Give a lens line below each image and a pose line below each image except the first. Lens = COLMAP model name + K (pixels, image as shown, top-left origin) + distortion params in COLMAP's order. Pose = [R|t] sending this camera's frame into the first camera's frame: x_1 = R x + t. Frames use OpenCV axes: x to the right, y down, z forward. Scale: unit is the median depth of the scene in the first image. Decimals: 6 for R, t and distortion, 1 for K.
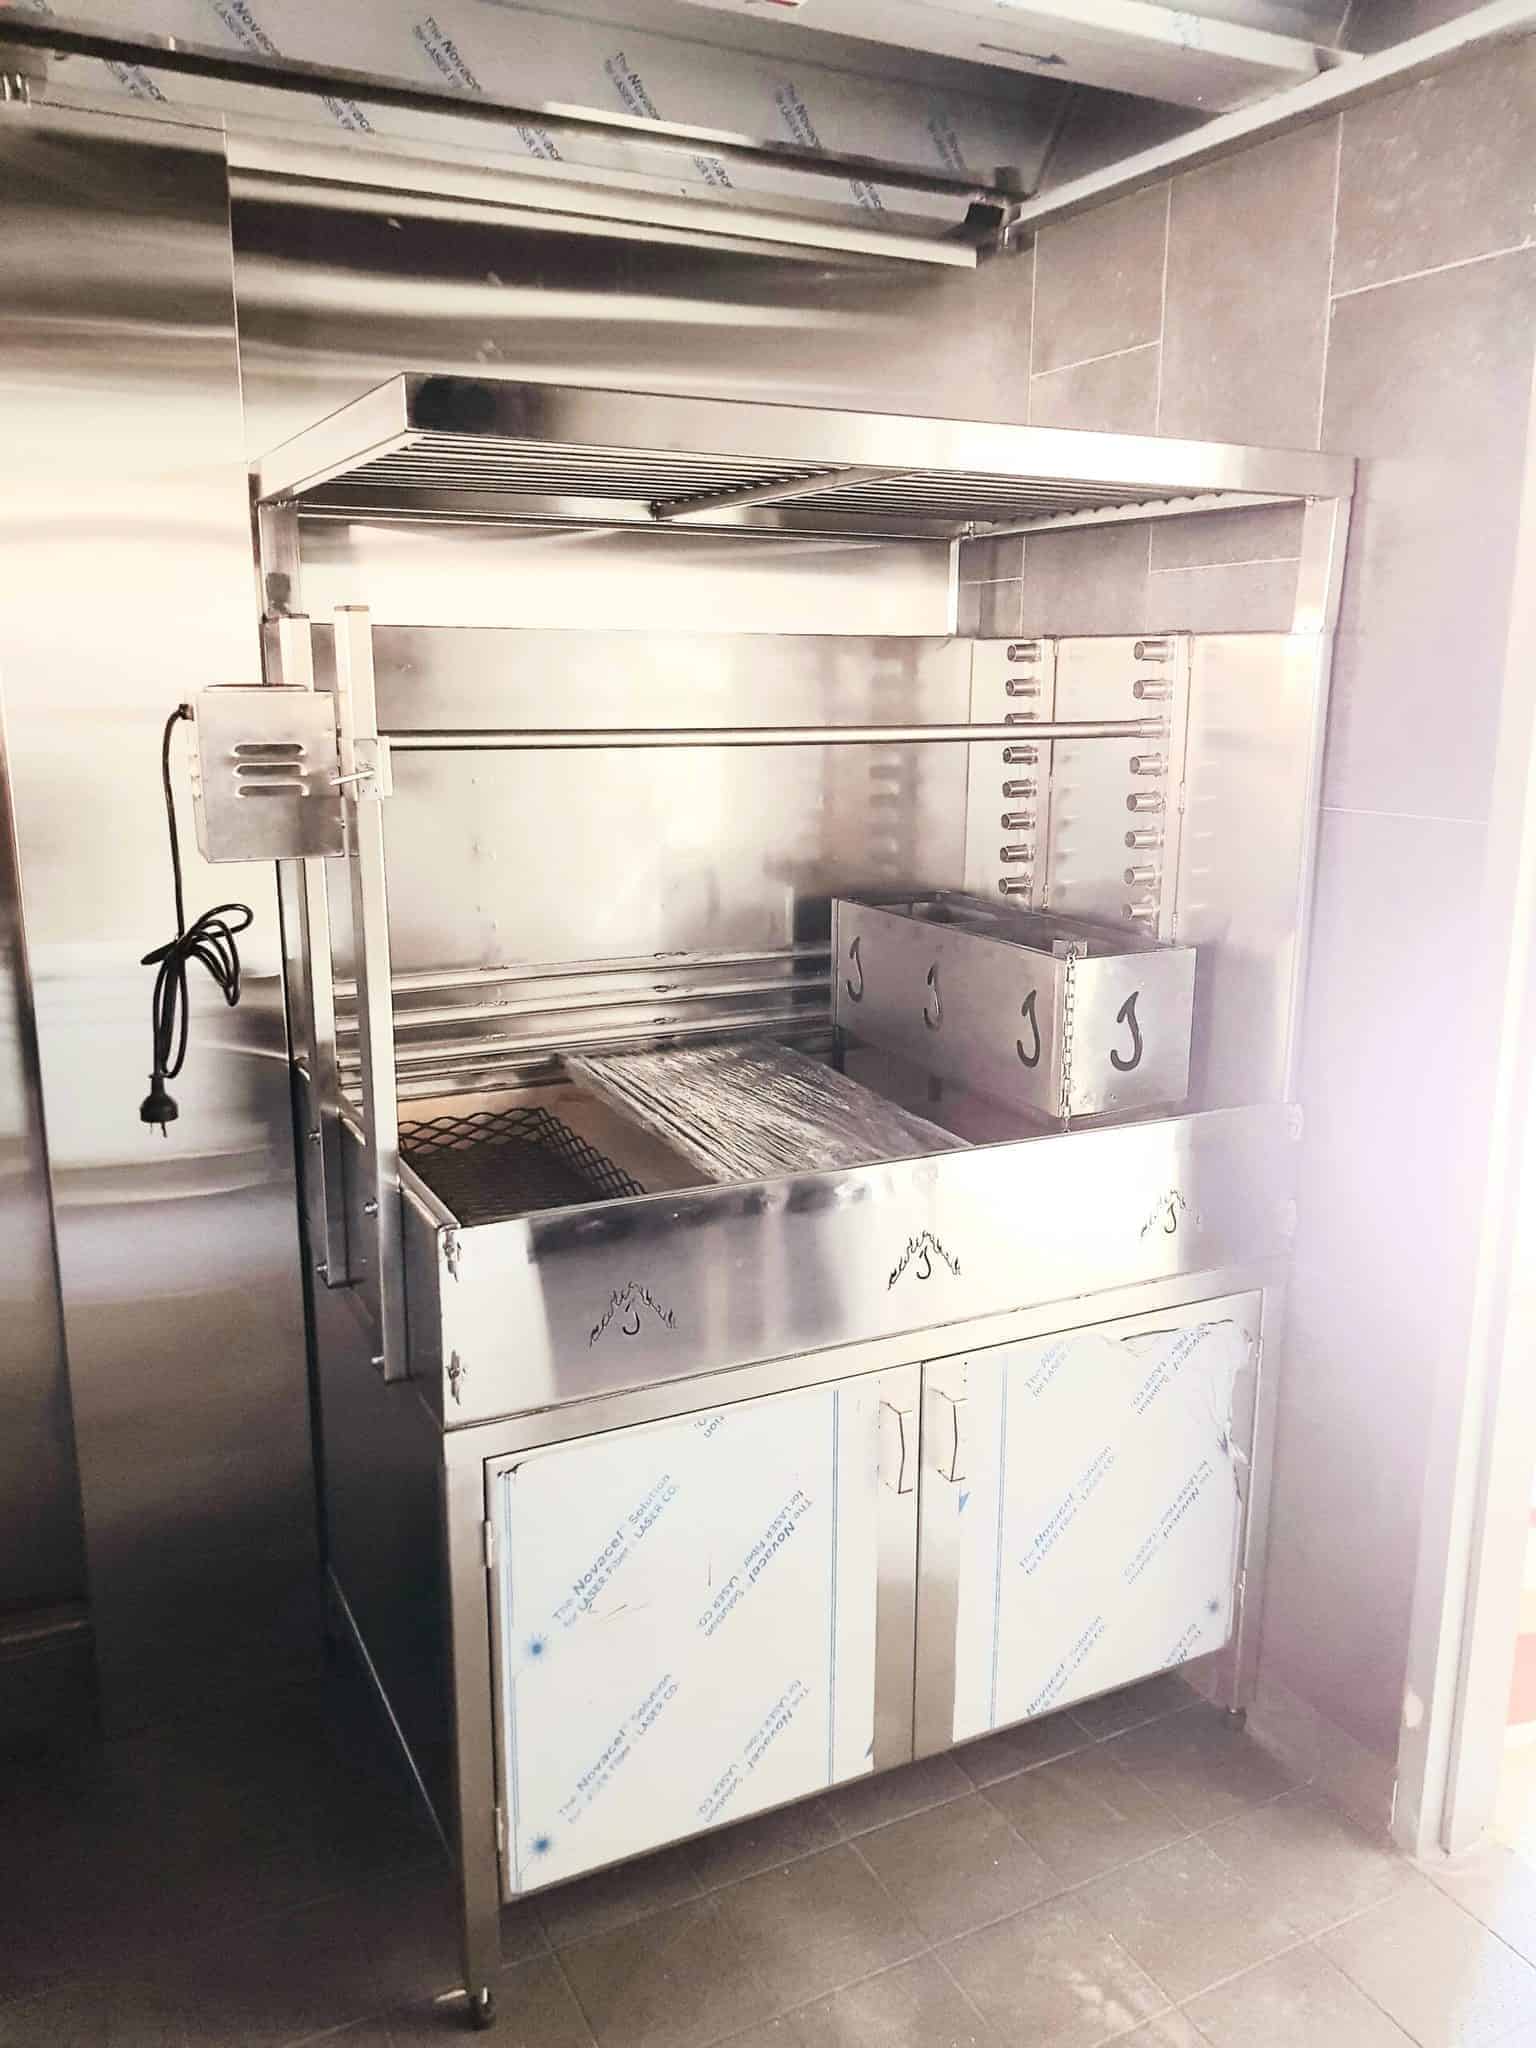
lens RADIAL K [[1572.1, 0, 768.0], [0, 1572.1, 1024.0], [0, 0, 1]] dist [0.027195, 0.000370]
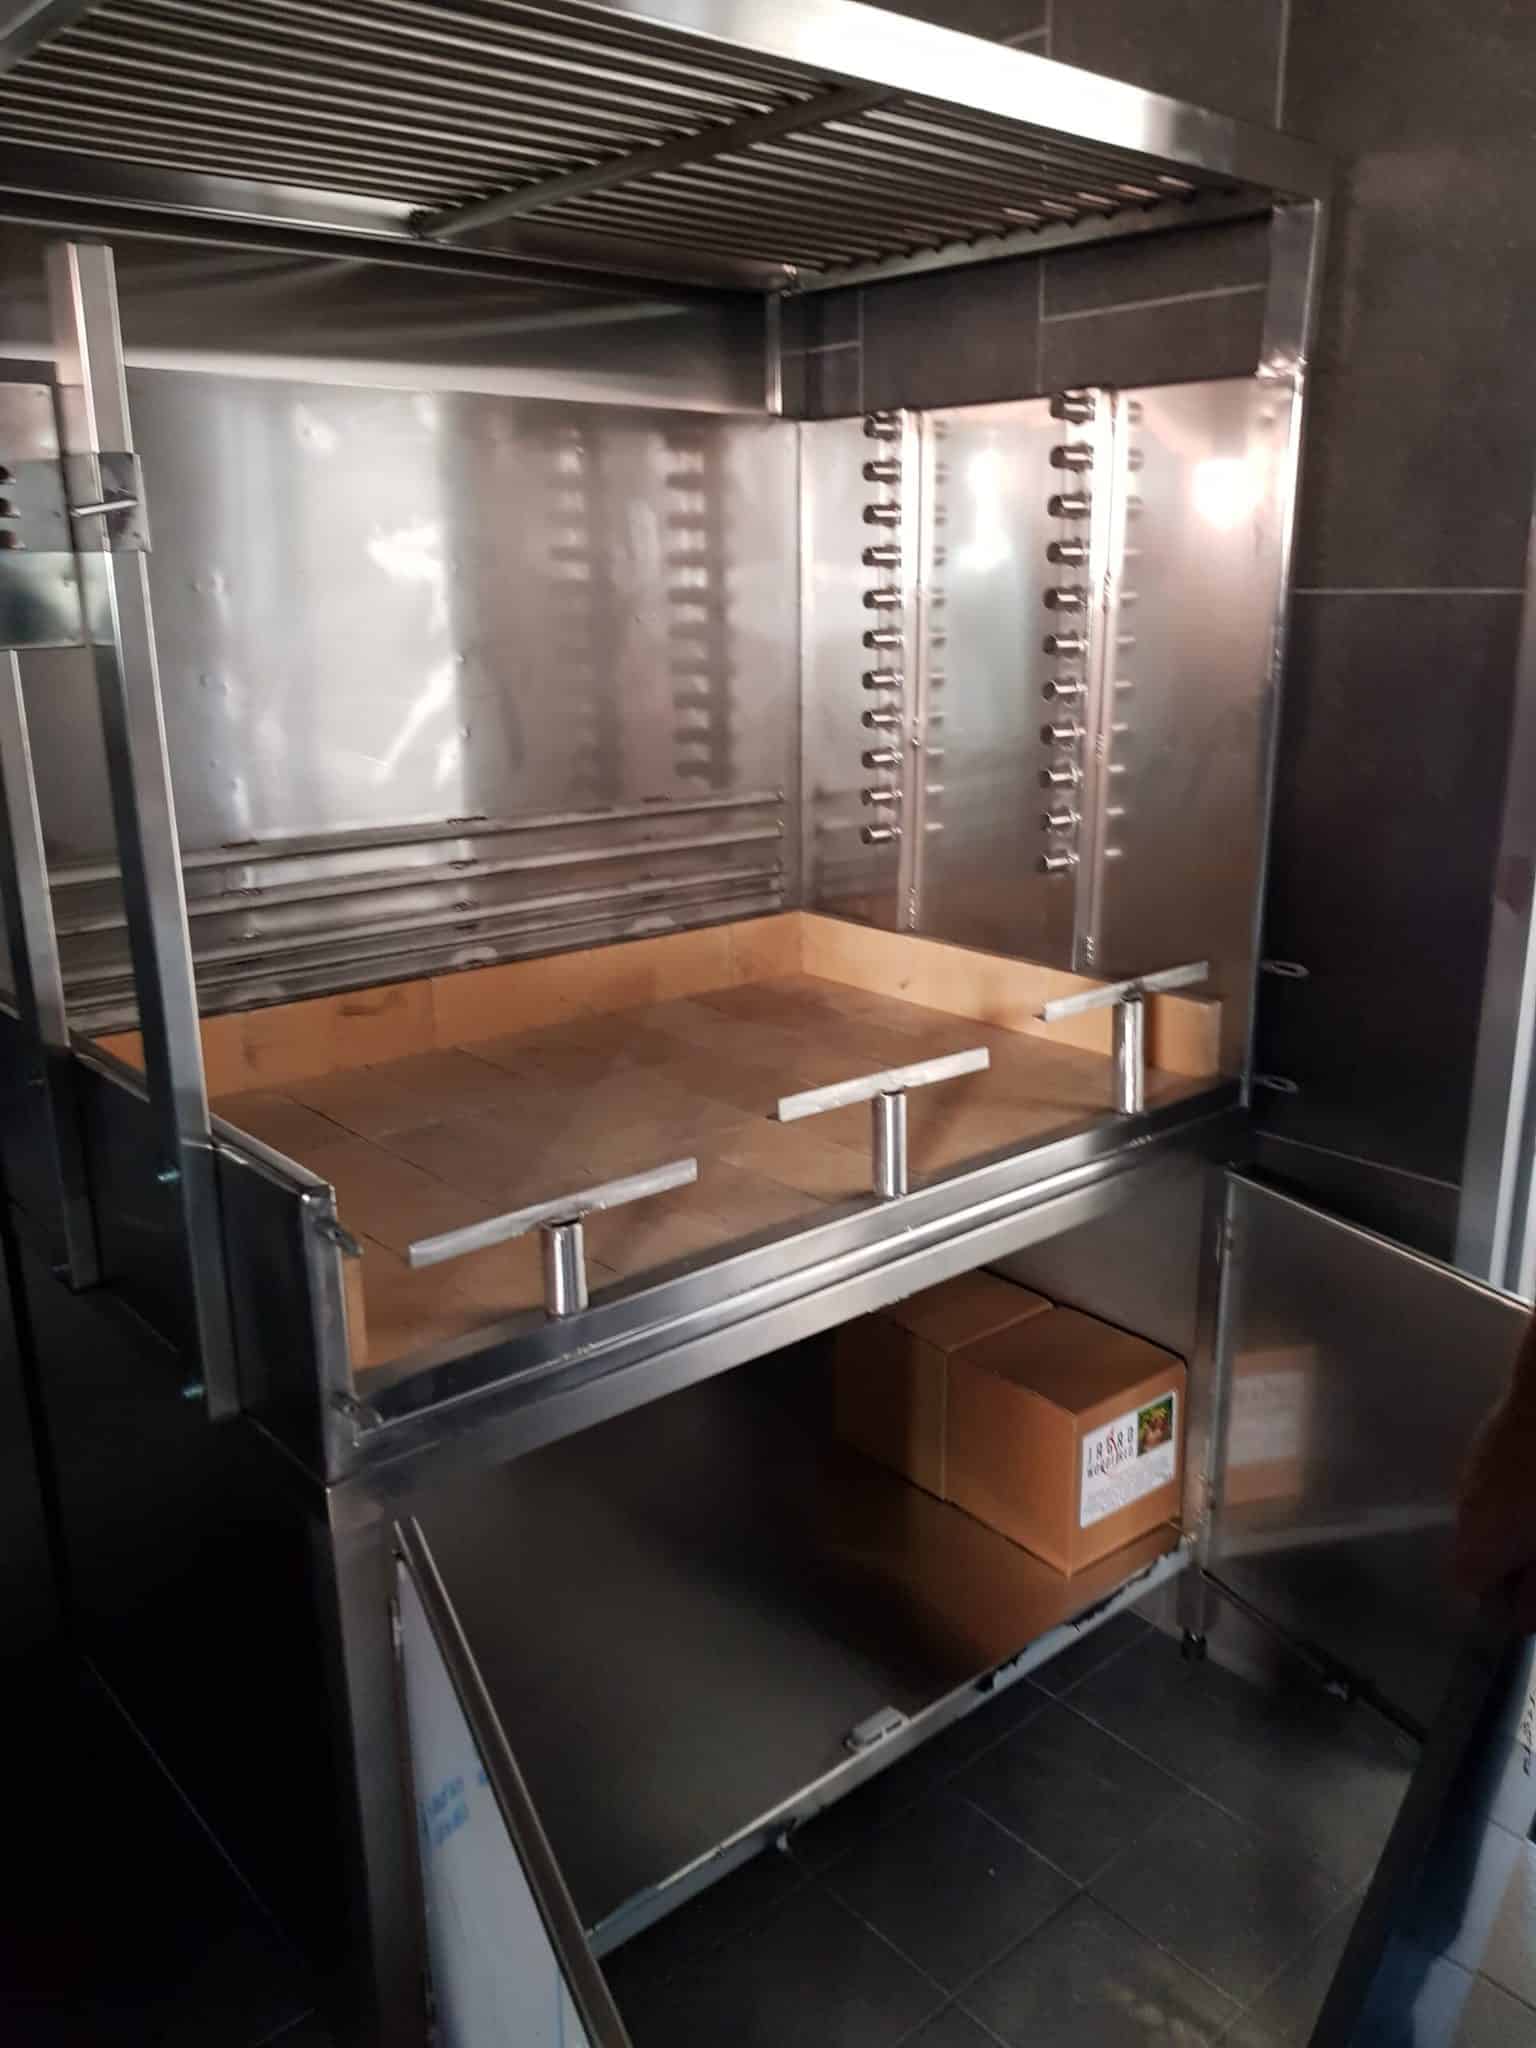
lens RADIAL K [[1572.1, 0, 768.0], [0, 1572.1, 1024.0], [0, 0, 1]] dist [0.027195, 0.000370]
pose [[0.967560, -0.078569, 0.240114, -0.130006], [0.065139, 0.995861, 0.063381, 0.019472], [-0.244100, -0.045685, 0.968673, 0.221945]]
